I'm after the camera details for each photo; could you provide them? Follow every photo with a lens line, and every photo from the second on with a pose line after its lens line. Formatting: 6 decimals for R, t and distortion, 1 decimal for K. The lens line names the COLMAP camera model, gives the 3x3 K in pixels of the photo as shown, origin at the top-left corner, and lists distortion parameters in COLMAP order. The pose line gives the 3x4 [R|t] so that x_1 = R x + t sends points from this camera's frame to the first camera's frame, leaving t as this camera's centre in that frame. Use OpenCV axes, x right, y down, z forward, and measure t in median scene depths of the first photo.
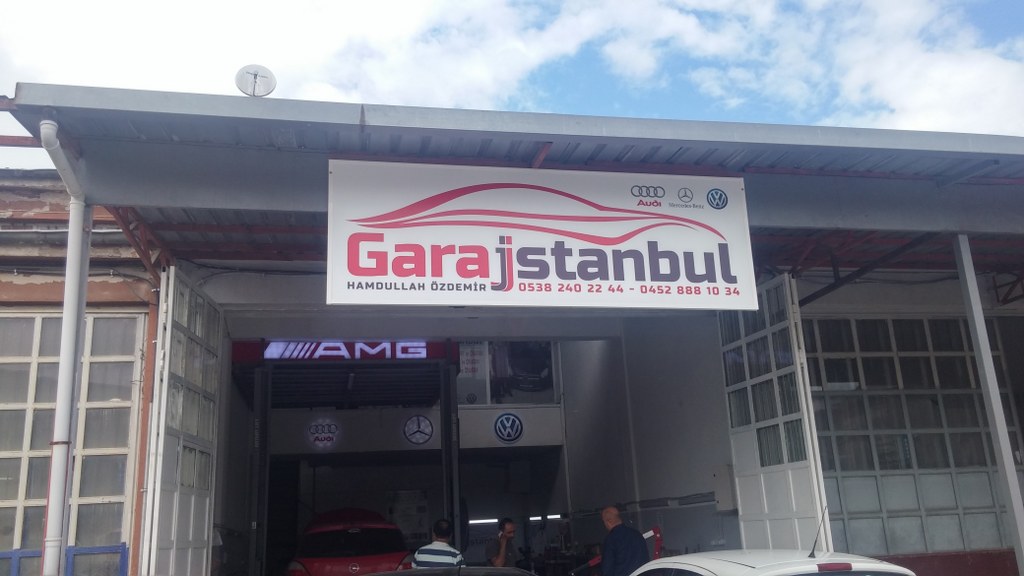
lens RADIAL K [[879.8, 0, 512.0], [0, 879.8, 288.0], [0, 0, 1]] dist [0.012612, 0.004793]
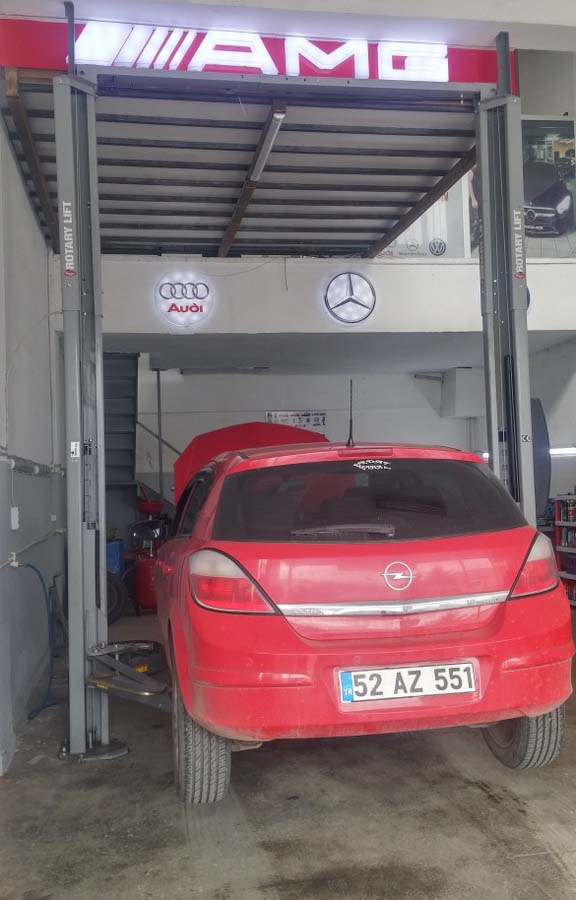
lens RADIAL K [[878.5, 0, 288.0], [0, 878.5, 450.0], [0, 0, 1]] dist [0.067135, -0.008601]
pose [[0.999529, 0.016054, -0.026138, -0.162080], [-0.009306, 0.970658, 0.240284, 0.150726], [0.029229, -0.239928, 0.970351, 0.534984]]
